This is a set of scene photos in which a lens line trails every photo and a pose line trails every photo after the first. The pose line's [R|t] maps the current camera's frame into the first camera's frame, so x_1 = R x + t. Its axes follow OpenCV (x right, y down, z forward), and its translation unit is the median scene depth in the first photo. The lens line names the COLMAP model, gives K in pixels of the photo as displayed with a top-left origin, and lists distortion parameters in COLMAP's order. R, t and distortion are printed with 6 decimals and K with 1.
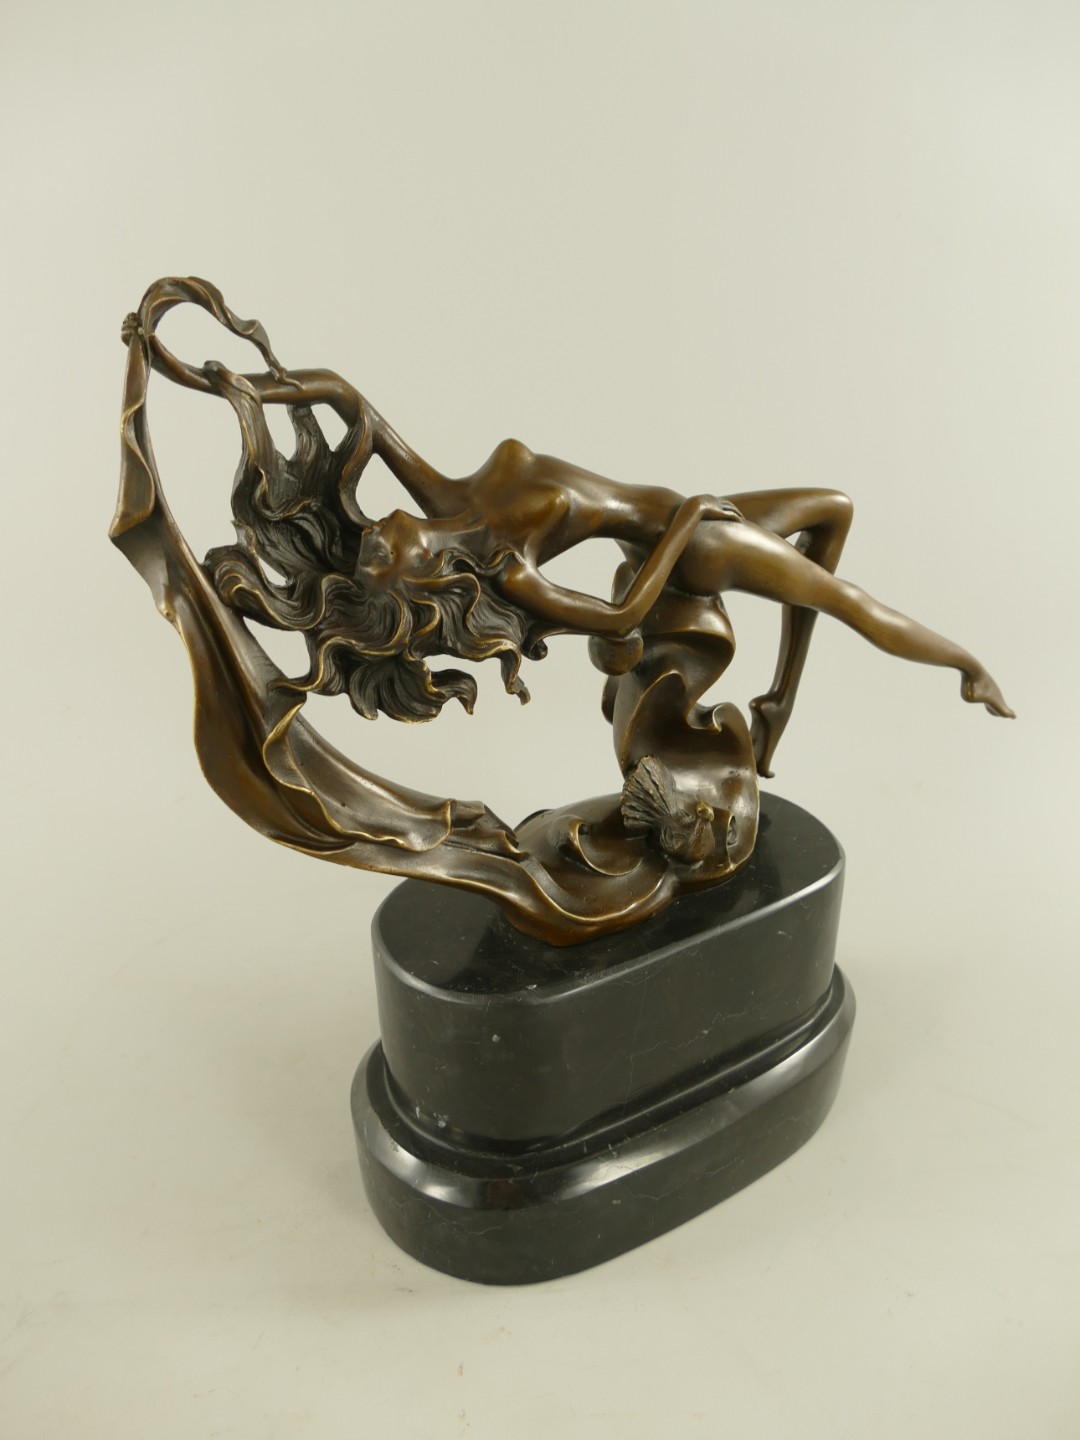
lens RADIAL K [[1133.5, 0, 540.0], [0, 1133.5, 720.0], [0, 0, 1]] dist [-0.009301, -0.002207]
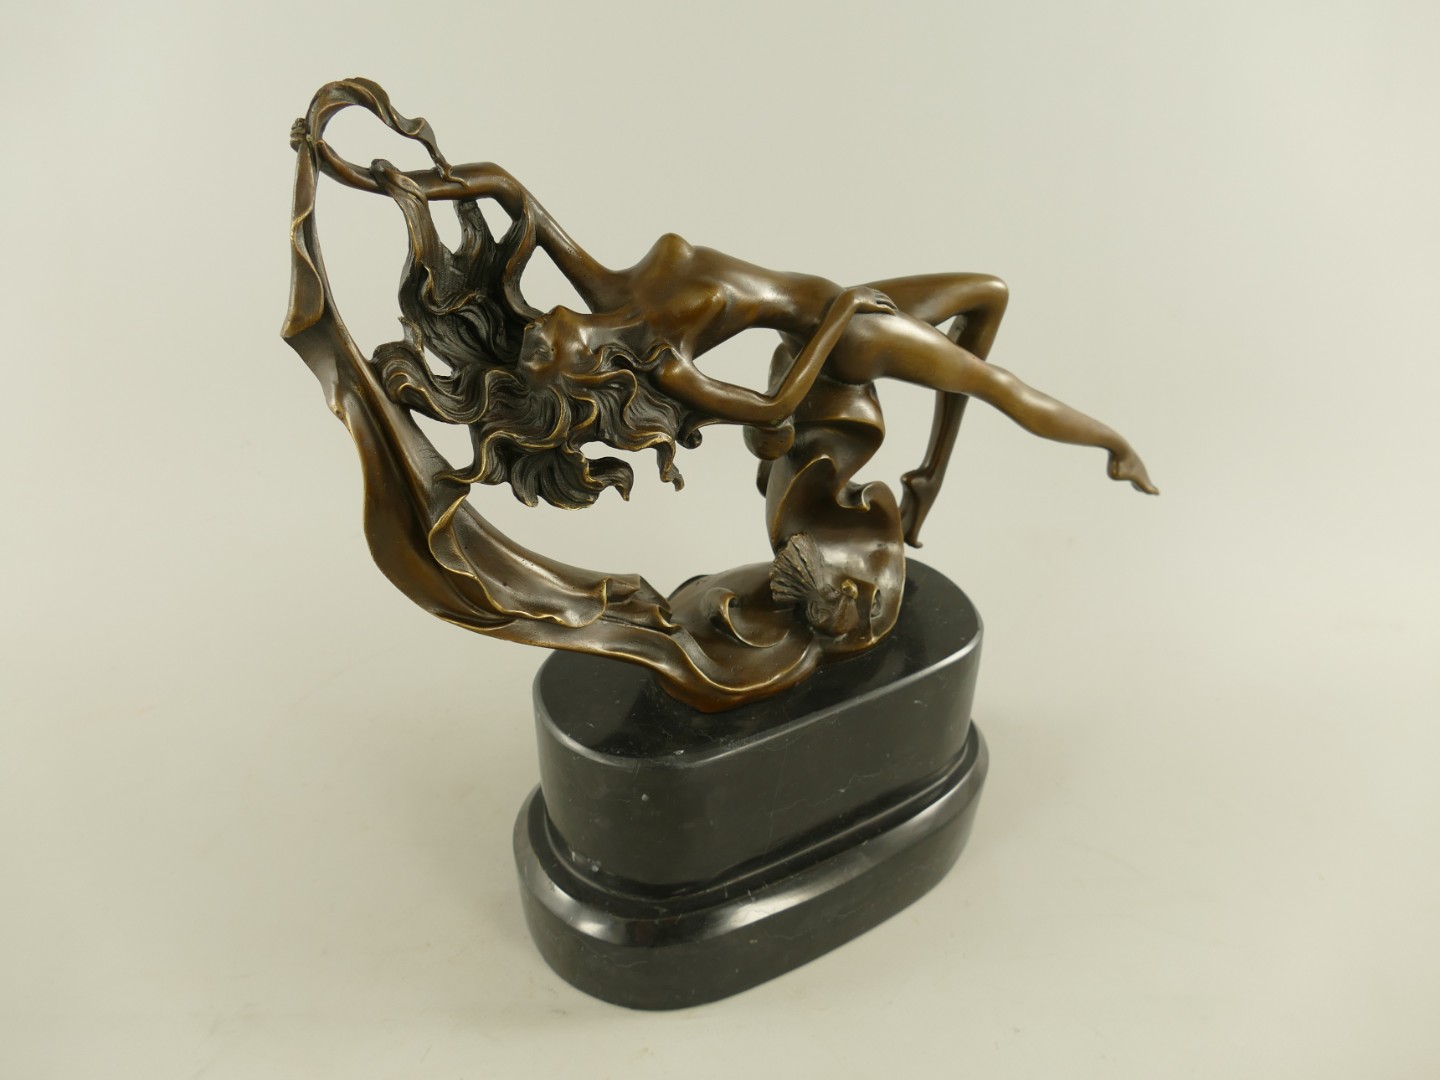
lens RADIAL K [[1133.5, 0, 713.5], [0, 1133.5, 536.7], [0, 0, 1]] dist [-0.009301, -0.002207]
pose [[0.999599, 0.027654, -0.006086, 0.025712], [-0.026831, 0.993735, 0.108496, -0.084261], [0.009048, -0.108289, 0.994078, -0.048836]]
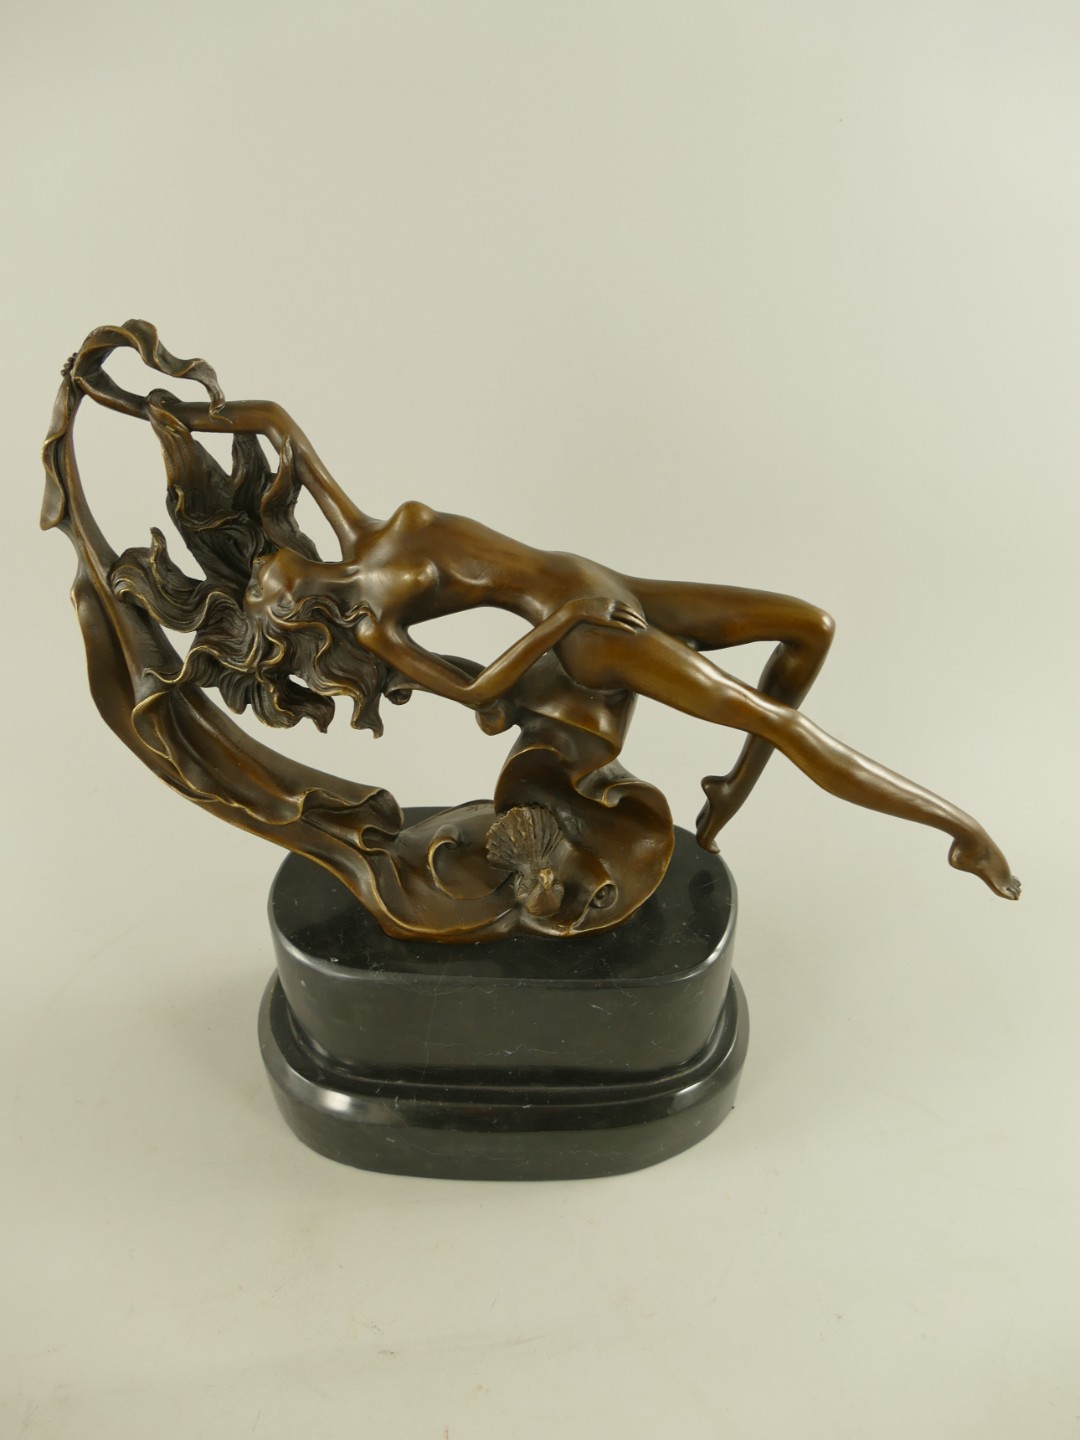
lens RADIAL K [[1133.5, 0, 540.0], [0, 1133.5, 720.0], [0, 0, 1]] dist [-0.009301, -0.002207]
pose [[0.832248, 0.356523, -0.424564, 0.568626], [-0.243362, 0.923010, 0.298038, -0.389015], [0.498134, -0.144719, 0.854938, 0.131375]]
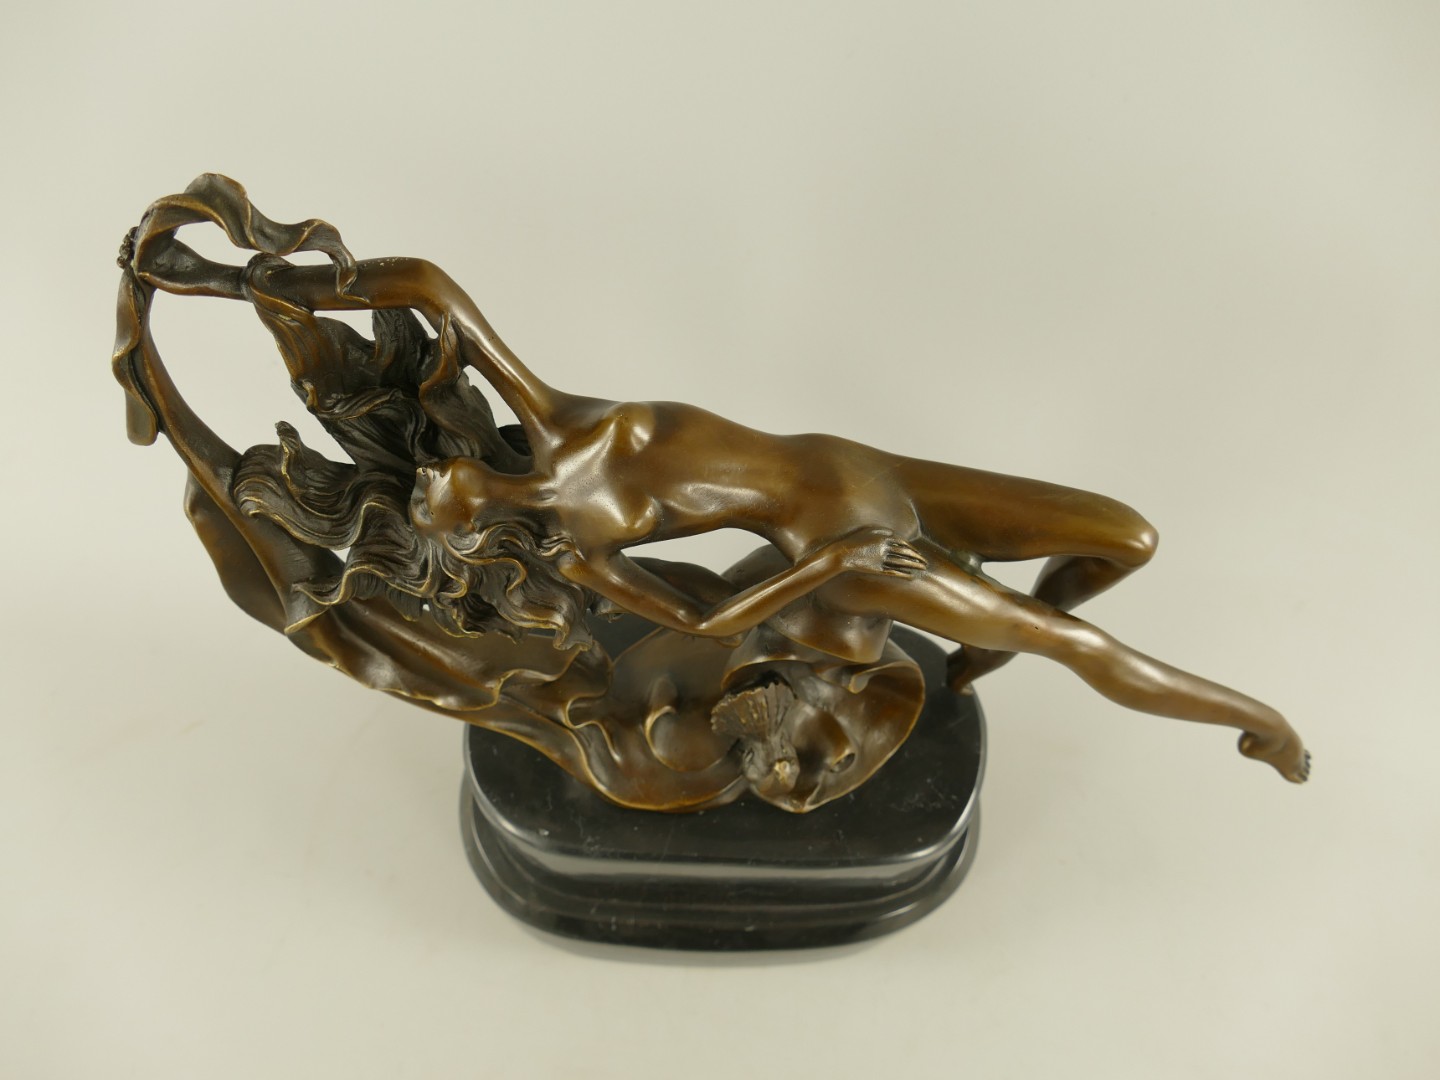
lens RADIAL K [[1133.5, 0, 713.5], [0, 1133.5, 536.7], [0, 0, 1]] dist [-0.009301, -0.002207]
pose [[0.834972, 0.489431, -0.251554, 0.254237], [-0.248200, 0.742938, 0.621642, -0.661749], [0.491140, -0.456618, 0.741809, 0.399793]]
